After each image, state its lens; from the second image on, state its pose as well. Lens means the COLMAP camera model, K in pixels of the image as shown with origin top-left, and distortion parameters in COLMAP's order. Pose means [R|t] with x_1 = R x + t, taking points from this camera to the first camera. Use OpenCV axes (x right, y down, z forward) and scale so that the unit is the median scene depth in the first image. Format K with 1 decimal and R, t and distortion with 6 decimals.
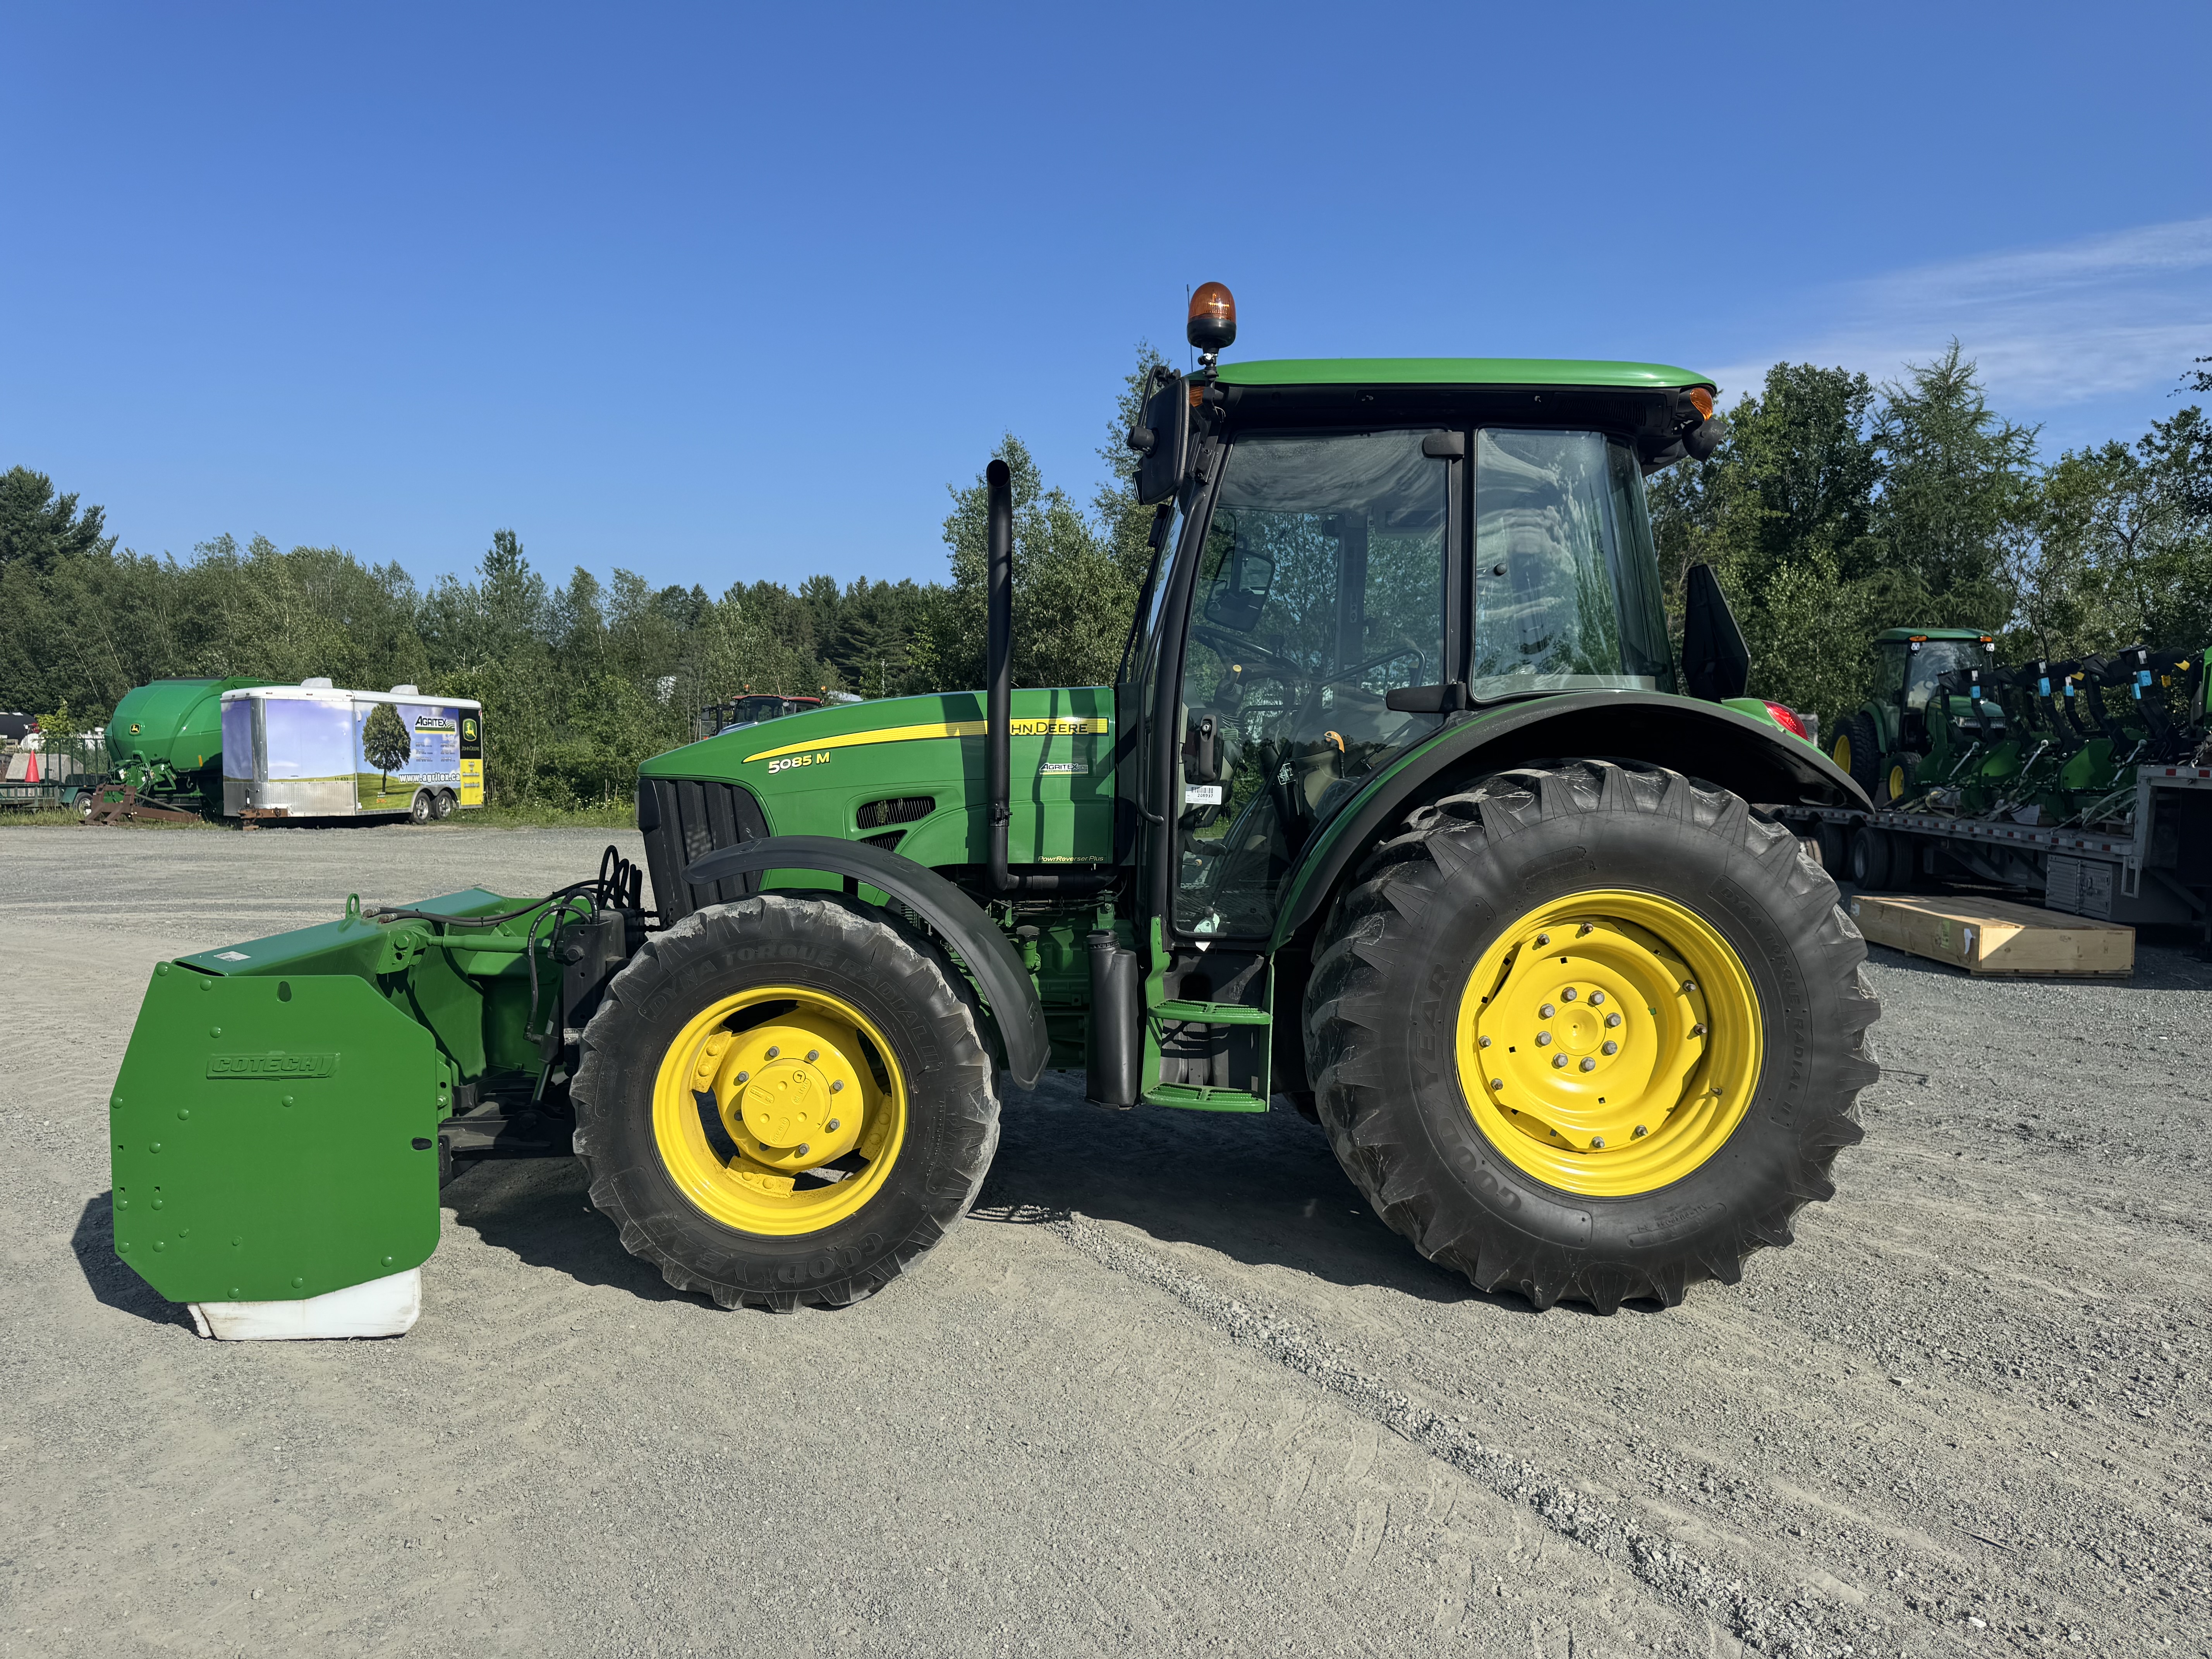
lens RADIAL K [[1497.3, 0, 1106.6], [0, 1497.3, 867.8], [0, 0, 1]] dist [-0.008512, -0.000848]
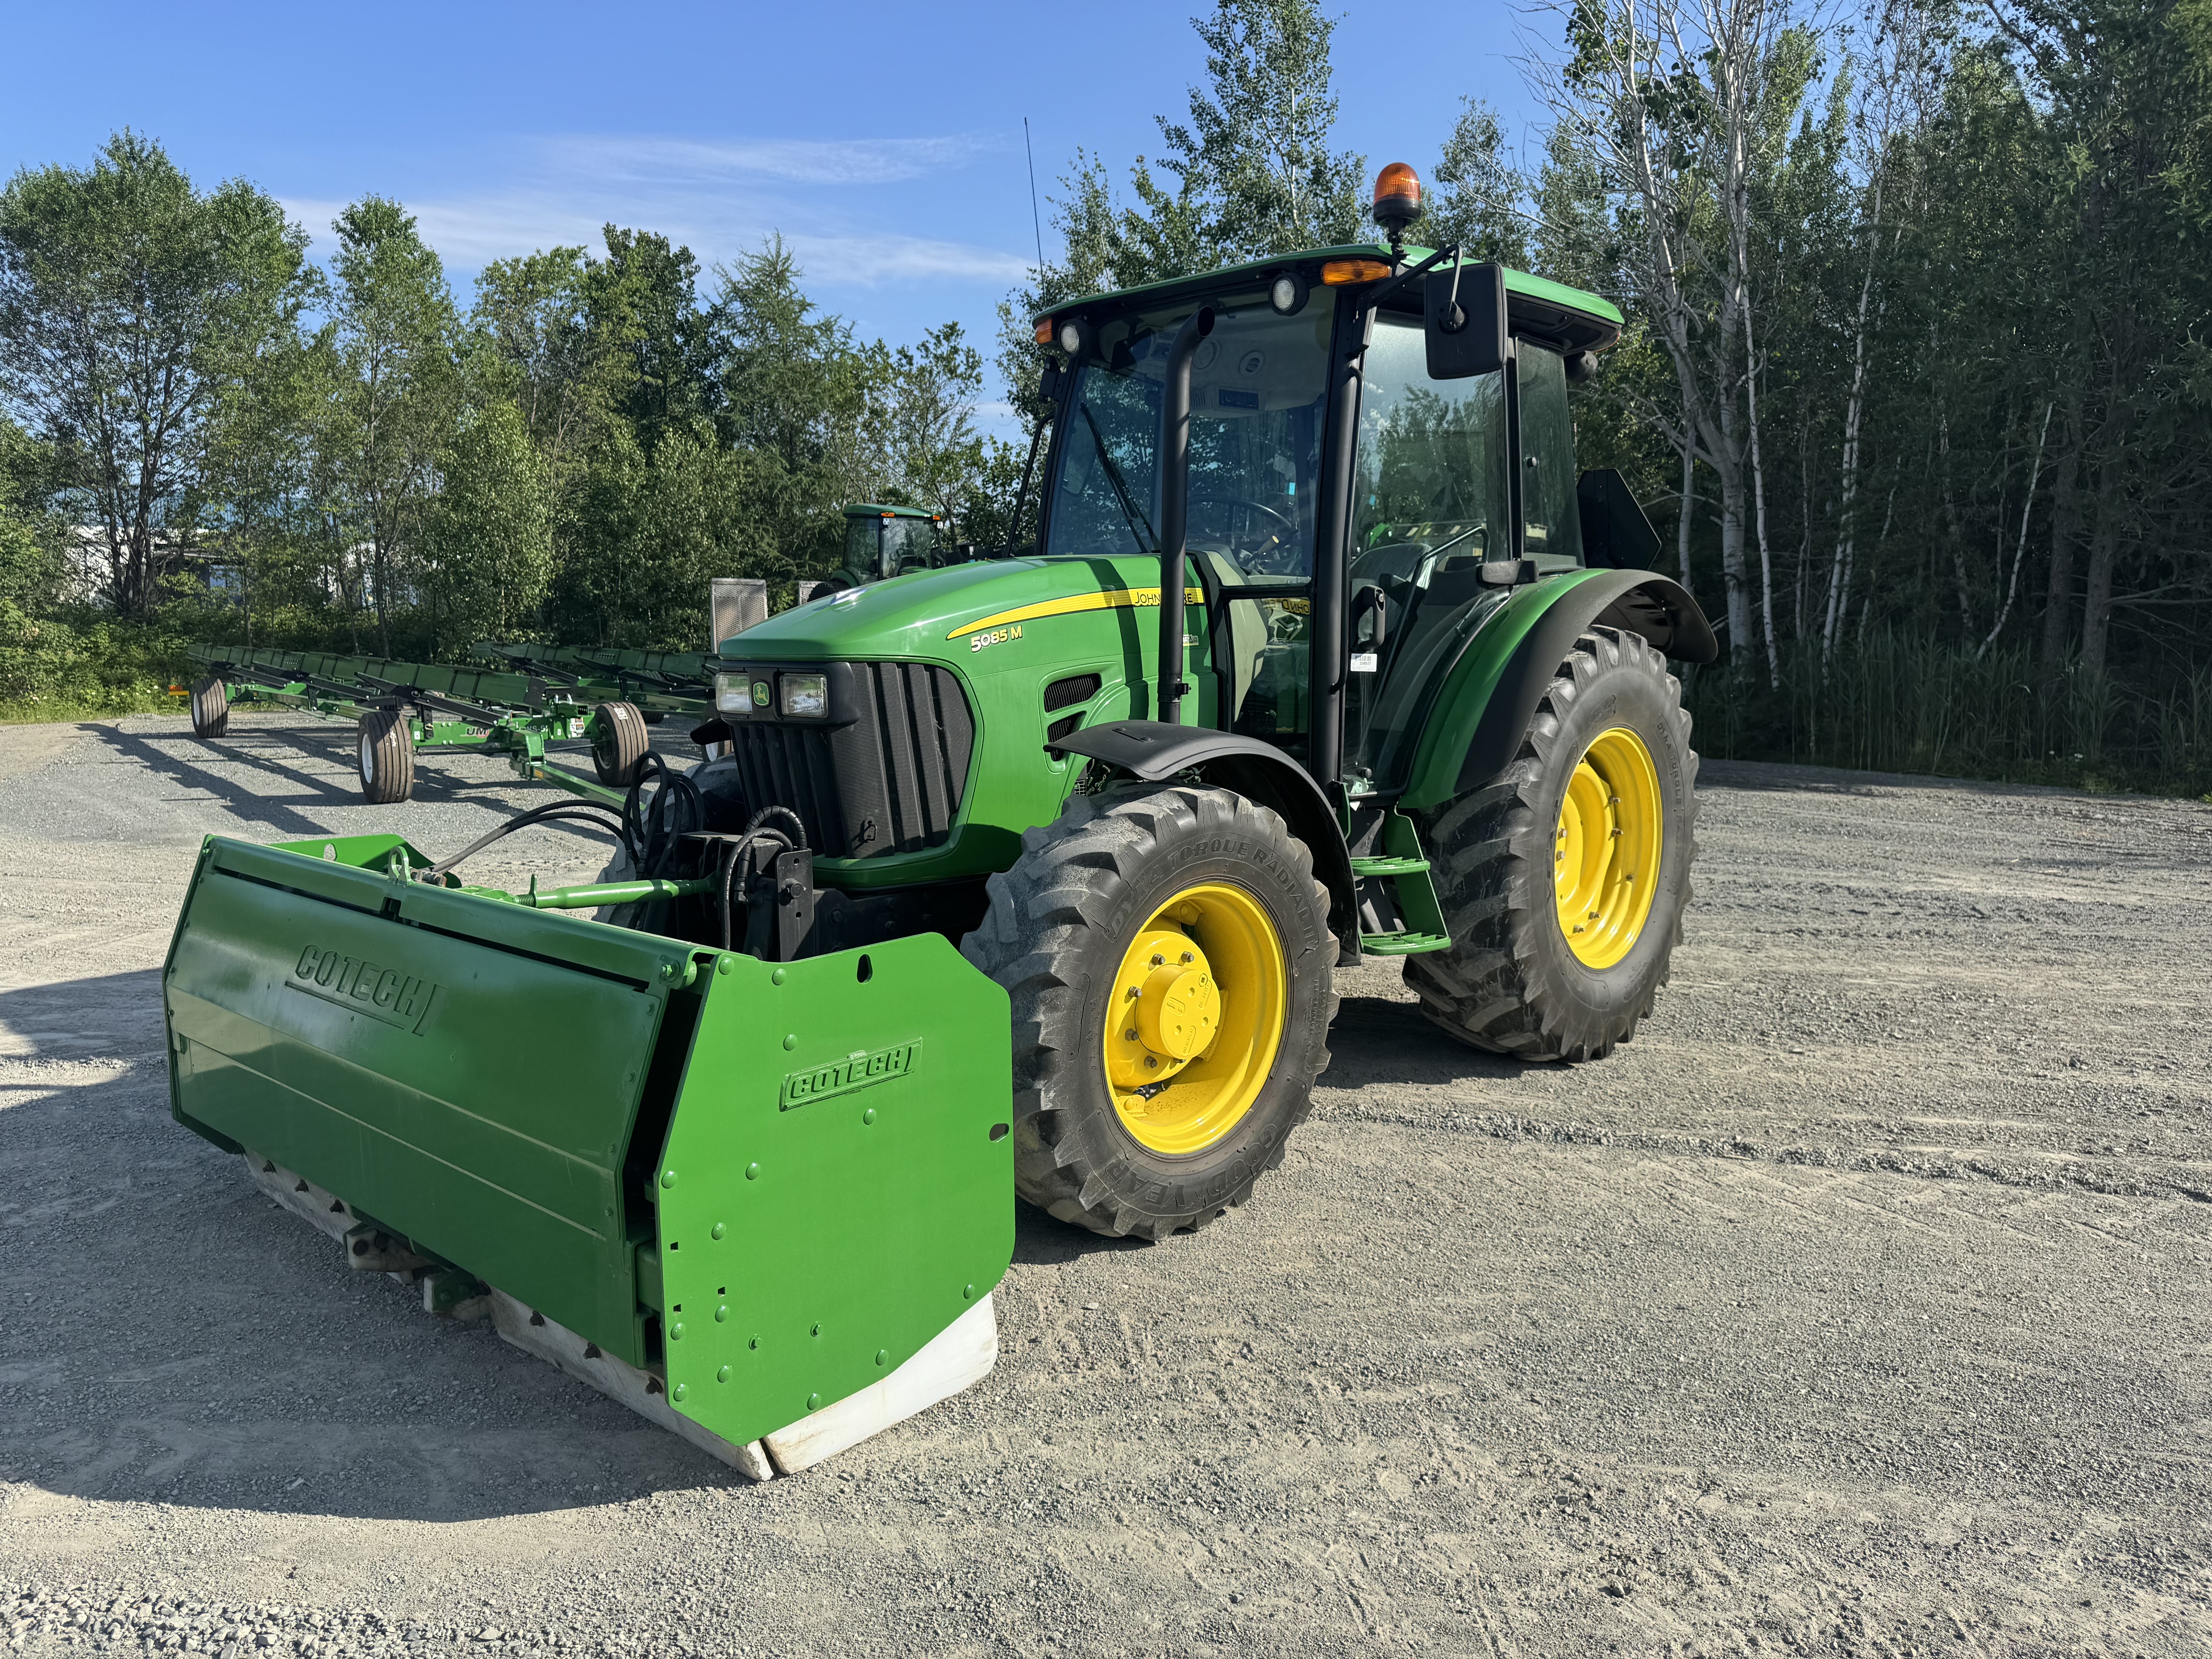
lens RADIAL K [[1535.7, 0, 1100.6], [0, 1535.7, 838.5], [0, 0, 1]] dist [0.044097, -0.051194]
pose [[0.711090, -0.103798, 0.695397, -0.842666], [0.058237, 0.994339, 0.088869, -0.032079], [-0.700685, -0.022696, 0.713110, 0.340115]]
